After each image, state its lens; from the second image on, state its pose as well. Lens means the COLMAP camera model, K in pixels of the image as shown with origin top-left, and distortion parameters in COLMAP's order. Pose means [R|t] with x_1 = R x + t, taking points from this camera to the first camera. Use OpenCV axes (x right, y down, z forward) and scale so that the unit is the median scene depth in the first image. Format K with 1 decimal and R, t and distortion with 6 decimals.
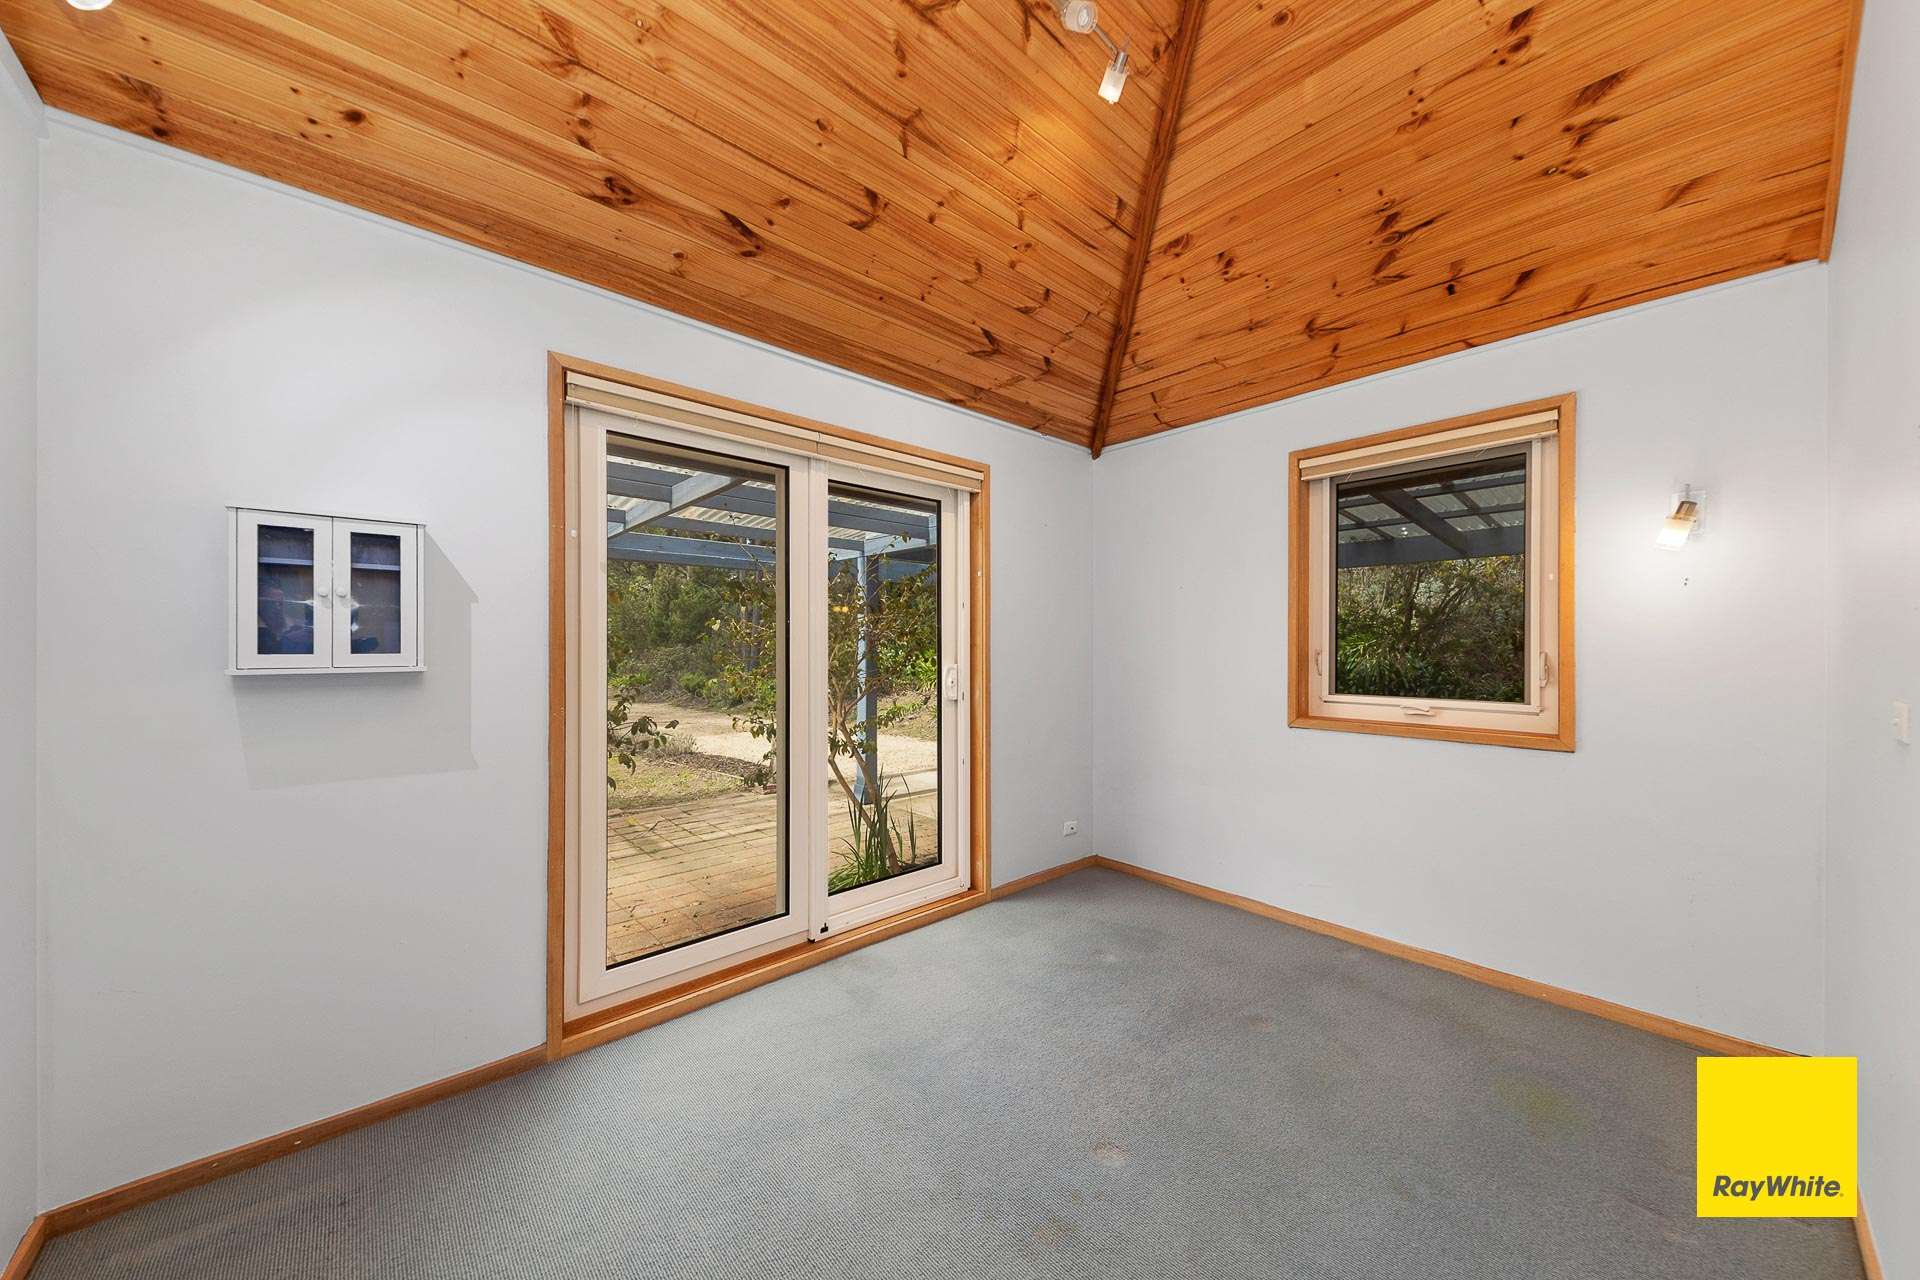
lens RADIAL K [[655.5, 0, 960.0], [0, 655.5, 640.0], [0, 0, 1]] dist [-0.015890, -0.000050]
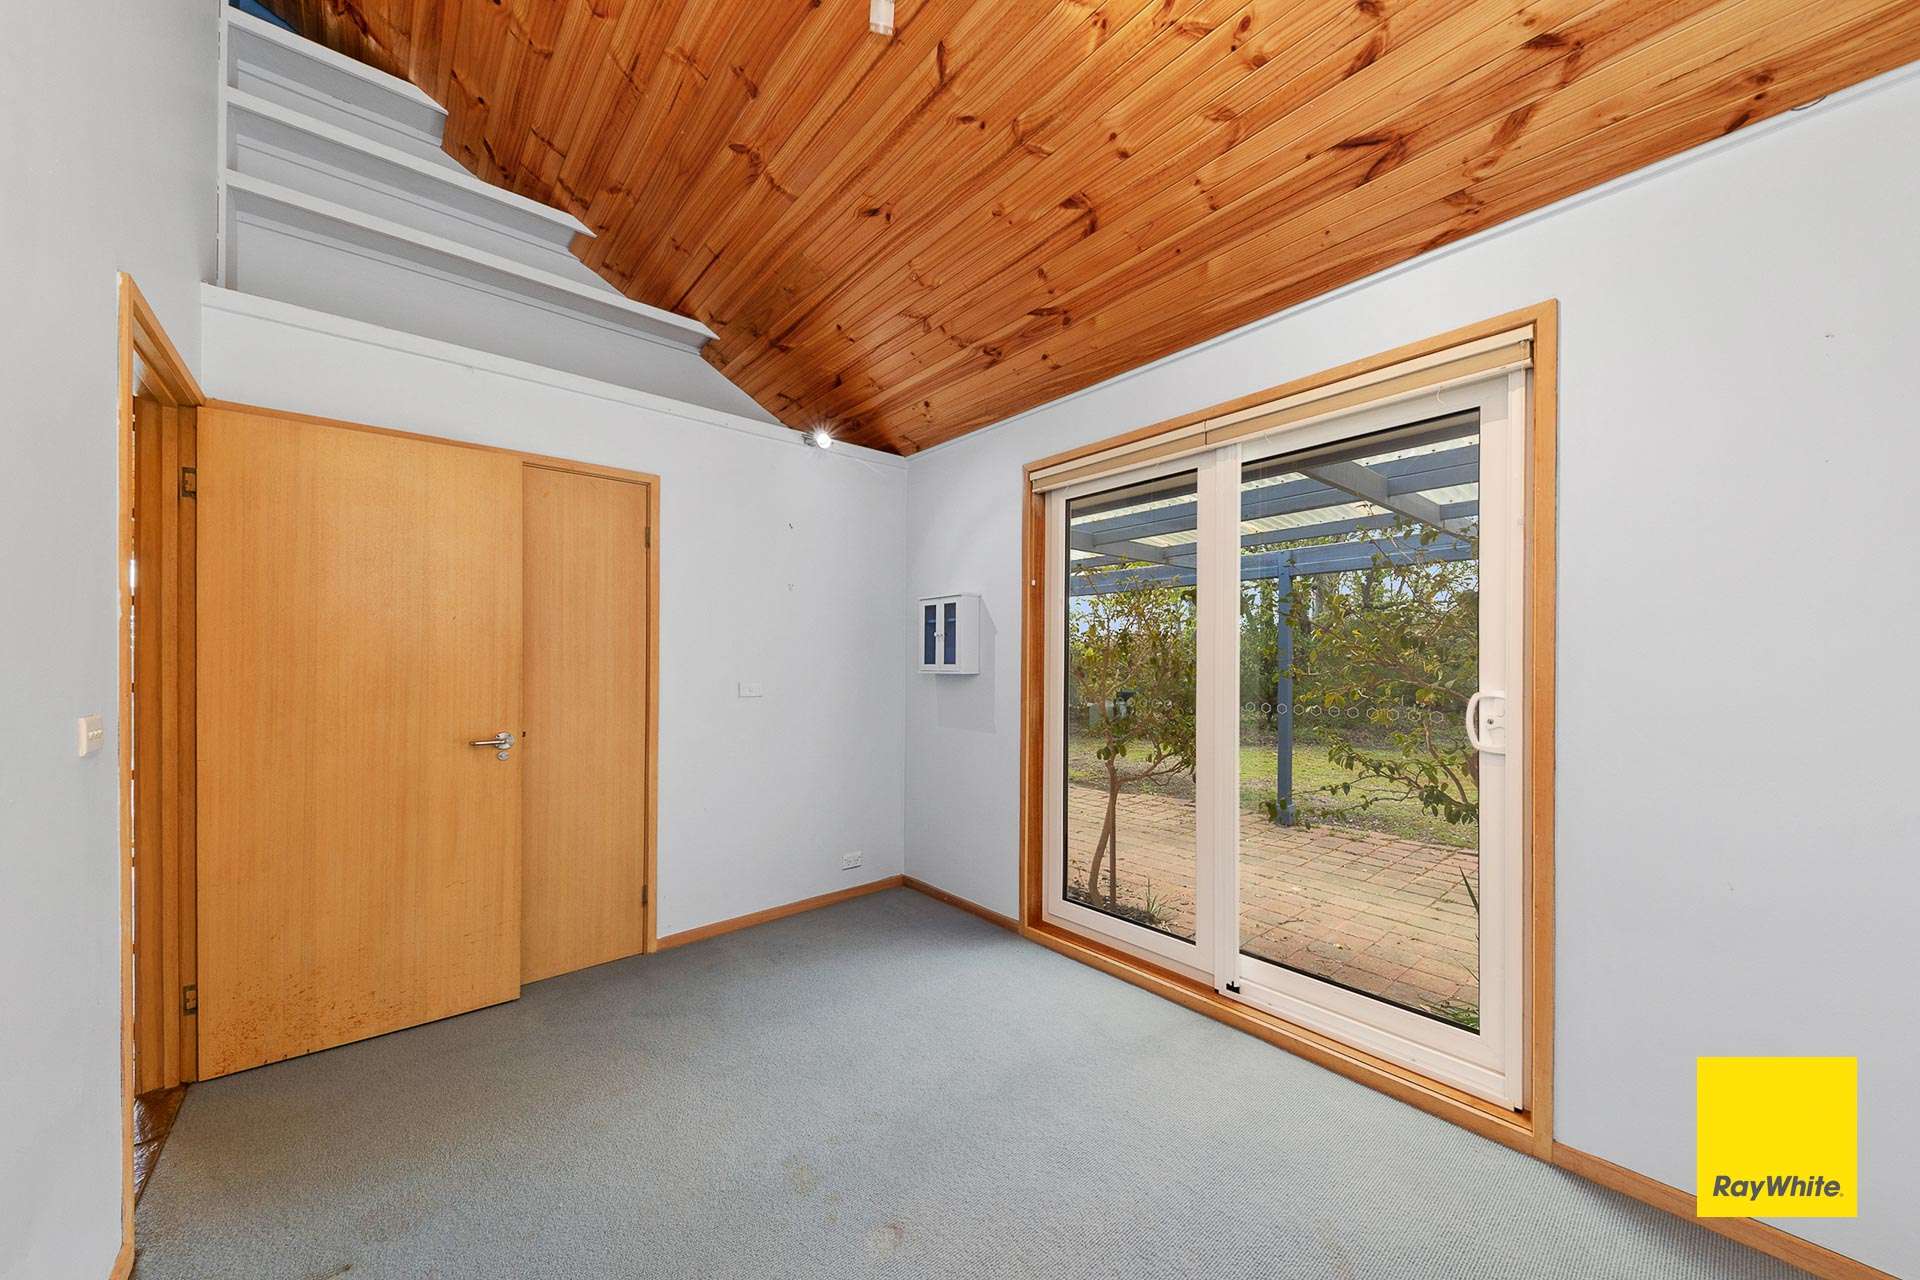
lens RADIAL K [[669.3, 0, 986.6], [0, 669.3, 646.5], [0, 0, 1]] dist [0.000153, -0.000058]
pose [[-0.011455, -0.021430, -0.999705, 0.739140], [0.014734, 0.999658, -0.021598, 0.008178], [0.999826, -0.014977, -0.011135, 0.744861]]
